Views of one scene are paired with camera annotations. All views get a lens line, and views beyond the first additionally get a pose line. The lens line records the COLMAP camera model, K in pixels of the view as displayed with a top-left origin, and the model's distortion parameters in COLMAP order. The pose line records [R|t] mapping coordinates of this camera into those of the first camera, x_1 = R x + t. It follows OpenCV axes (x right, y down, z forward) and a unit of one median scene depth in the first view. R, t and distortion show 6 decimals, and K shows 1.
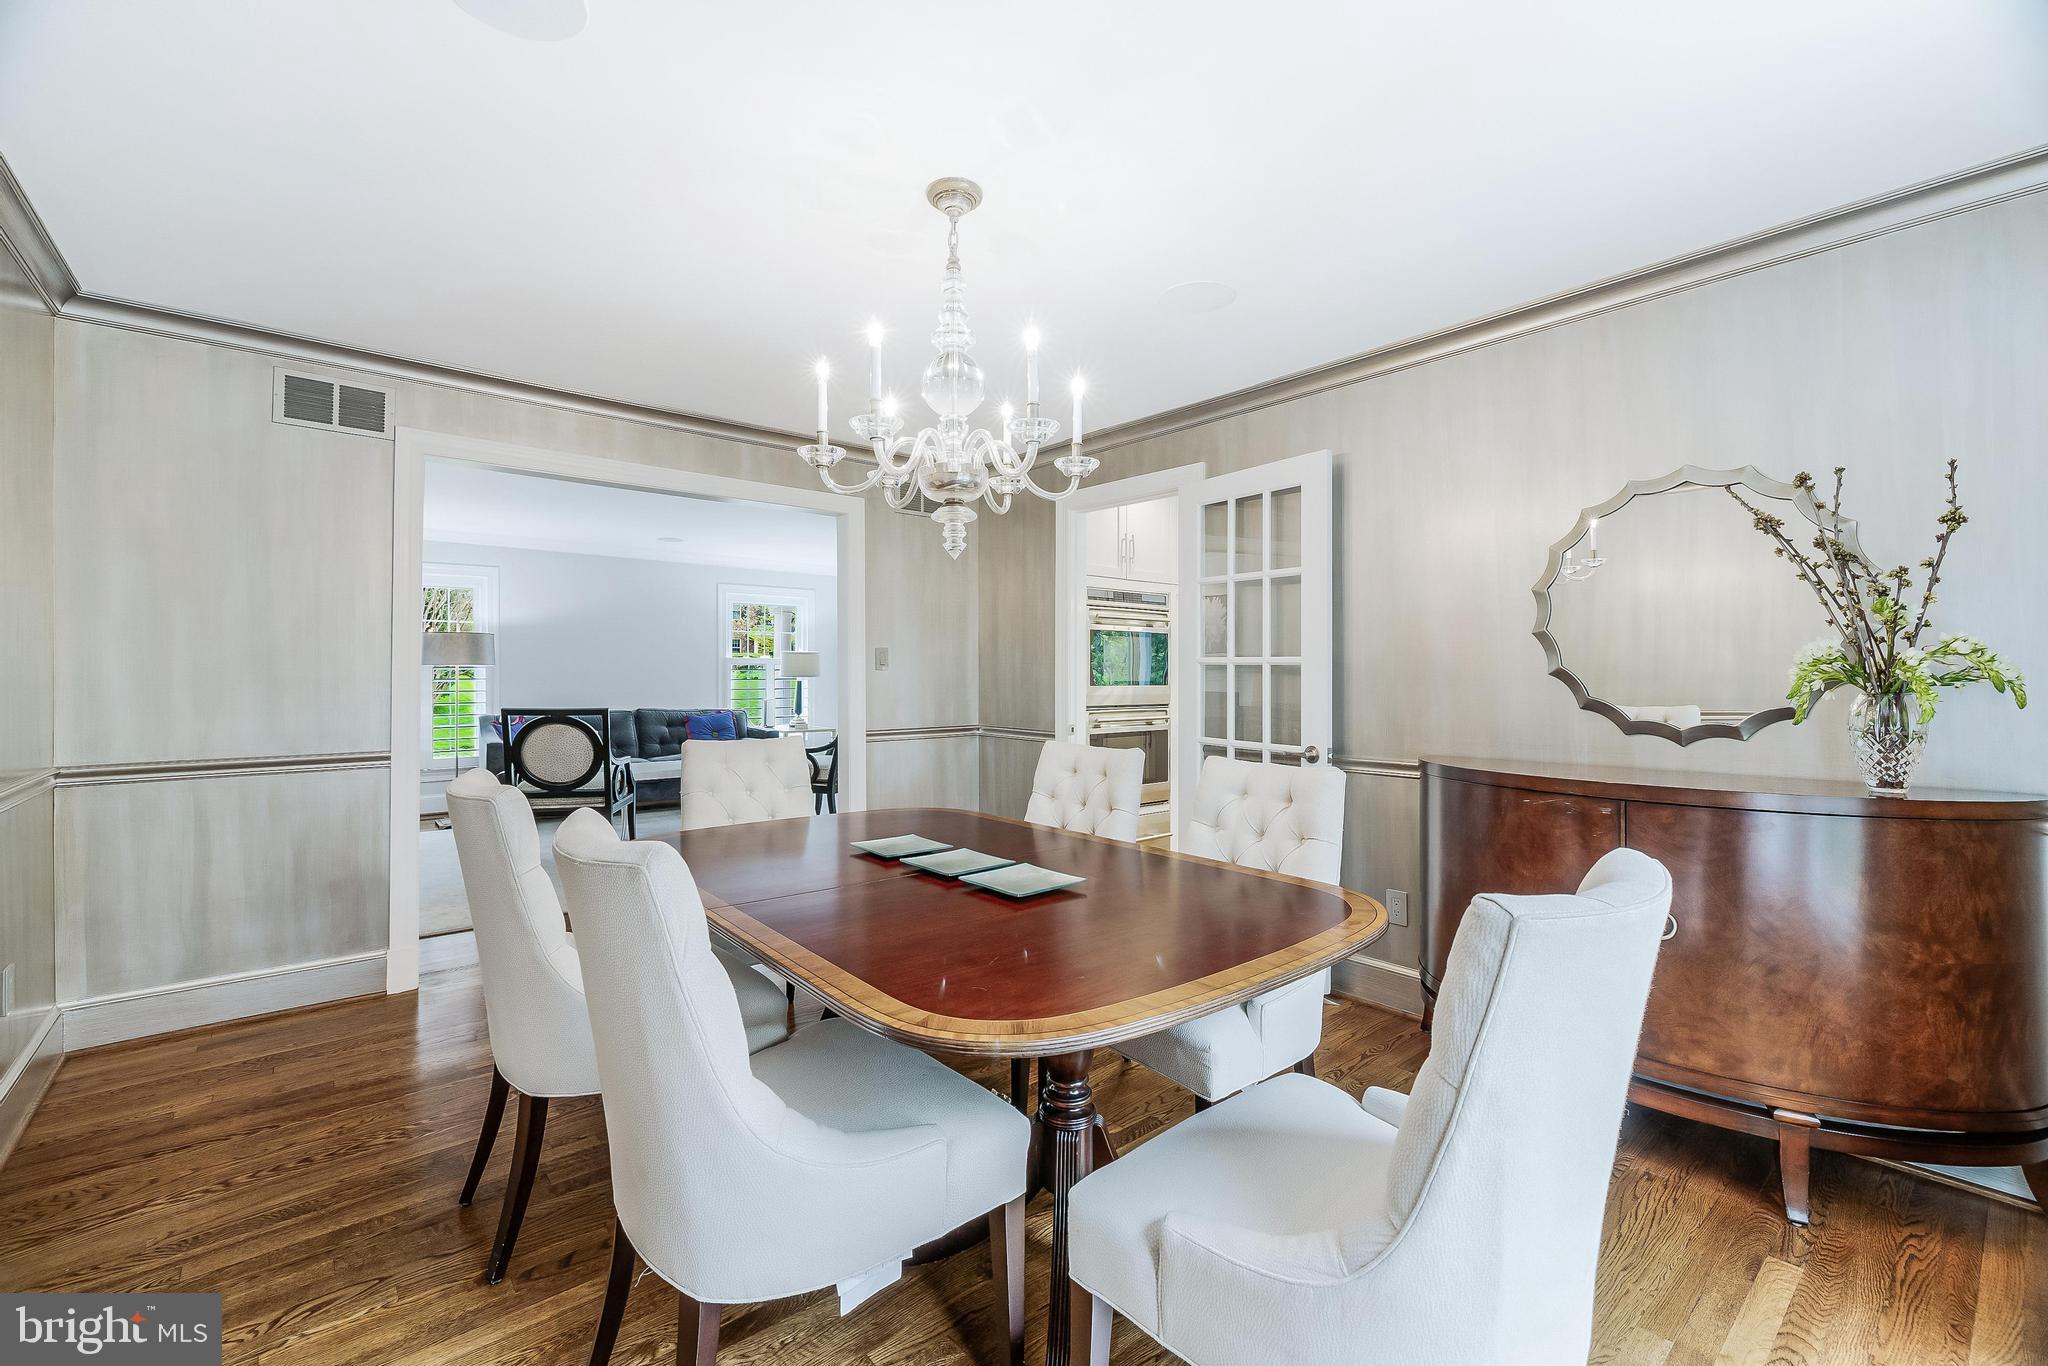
lens RADIAL K [[859.6, 0, 1023.2], [0, 859.6, 684.0], [0, 0, 1]] dist [-0.000159, 0.000008]
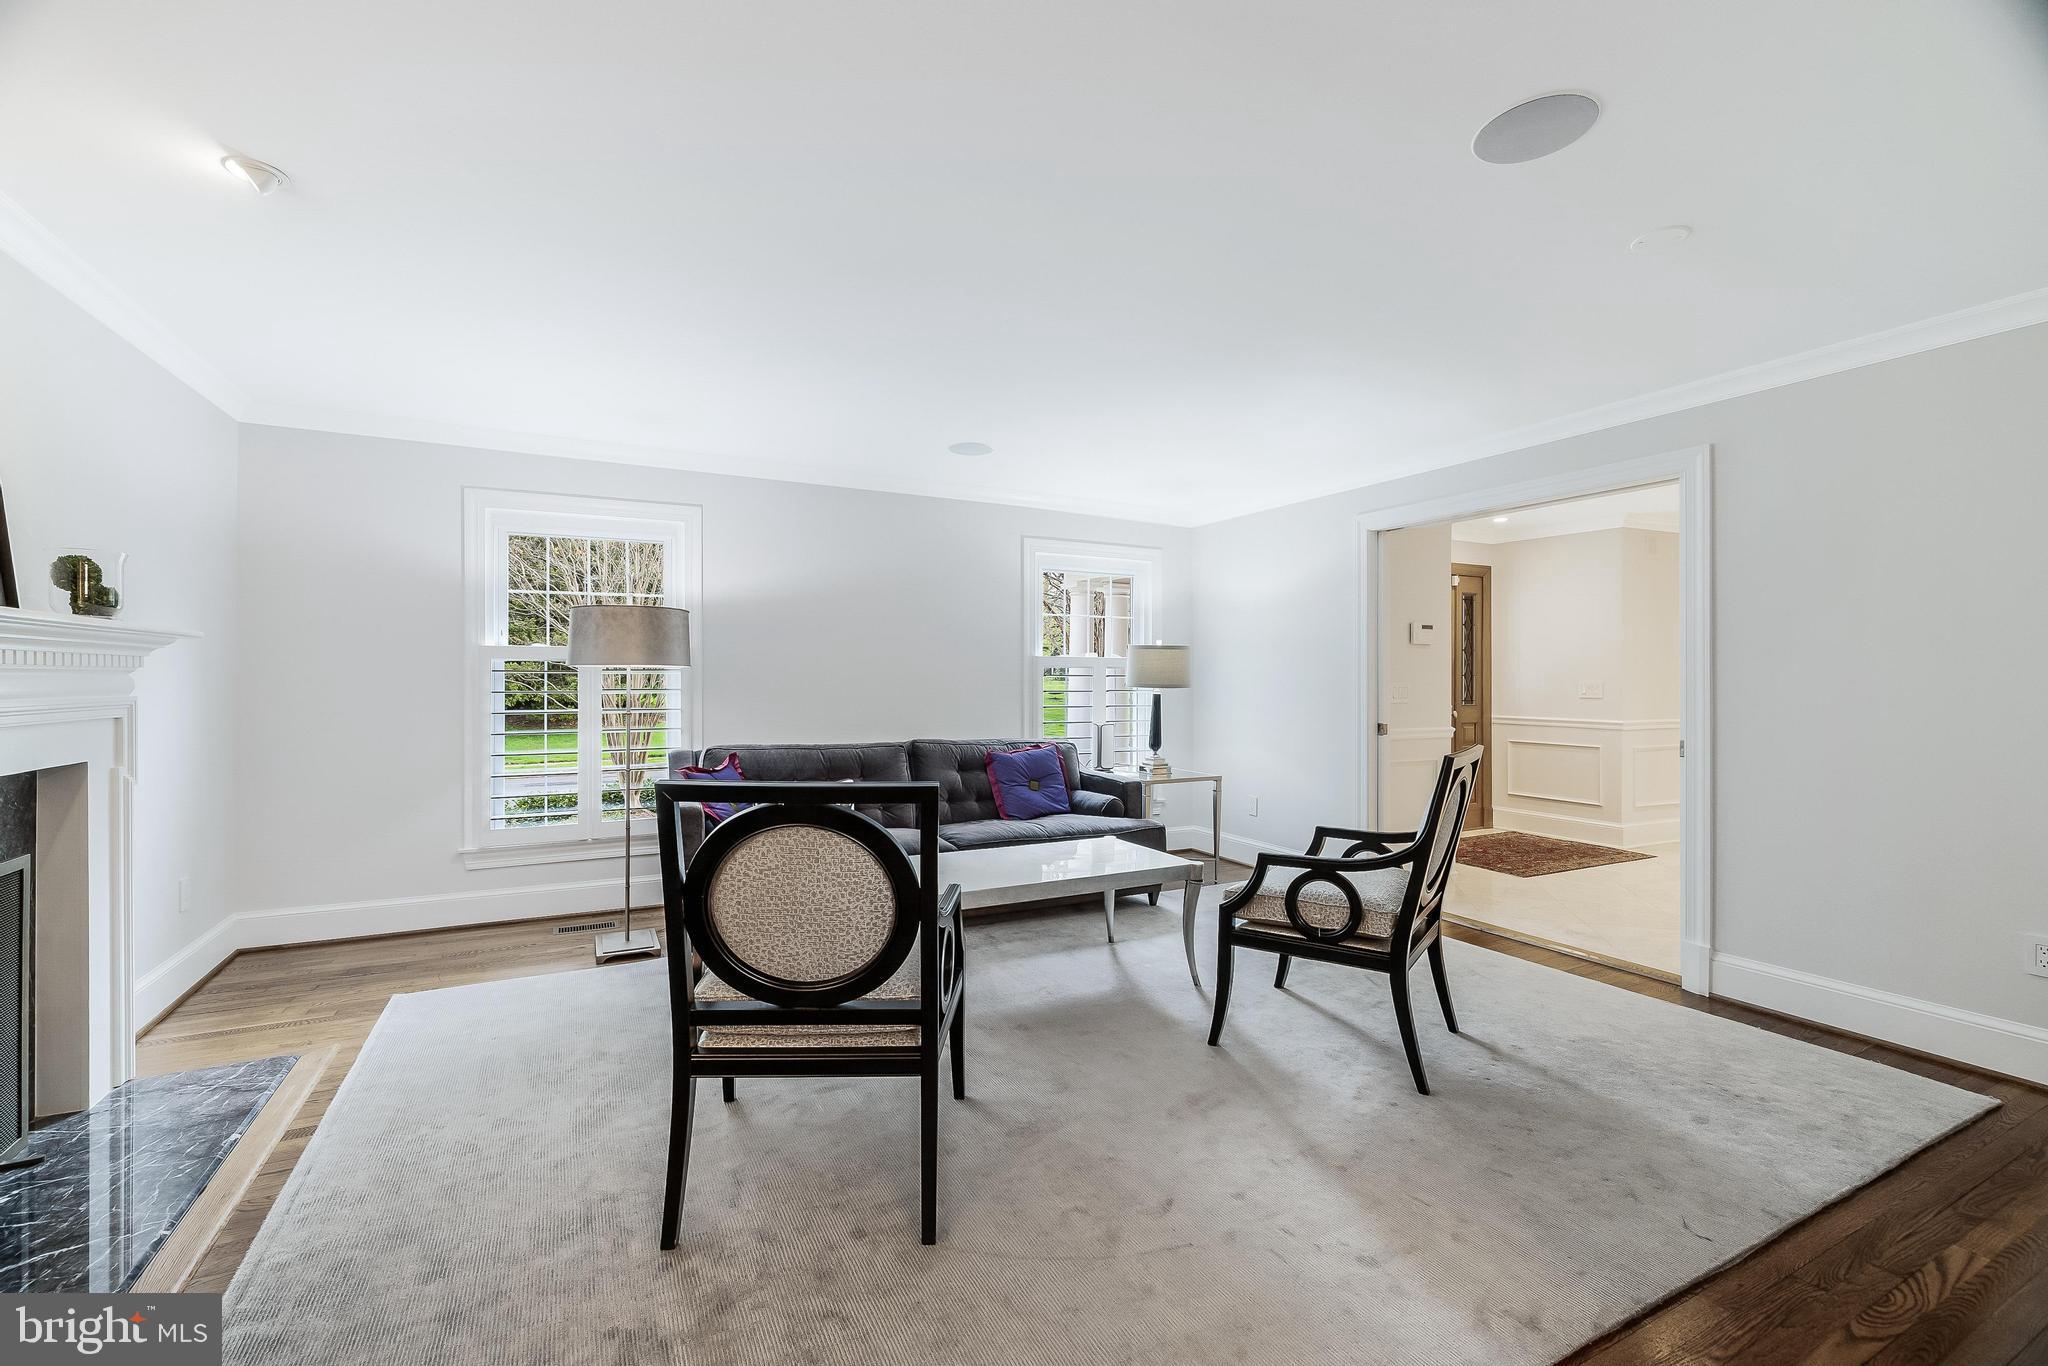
lens RADIAL K [[859.6, 0, 1020.6], [0, 859.6, 682.2], [0, 0, 1]] dist [-0.000159, 0.000008]
pose [[0.974974, 0.002161, -0.222309, -0.264820], [-0.004513, 0.999939, -0.010071, -0.006195], [0.222274, 0.010823, 0.974924, 0.475636]]
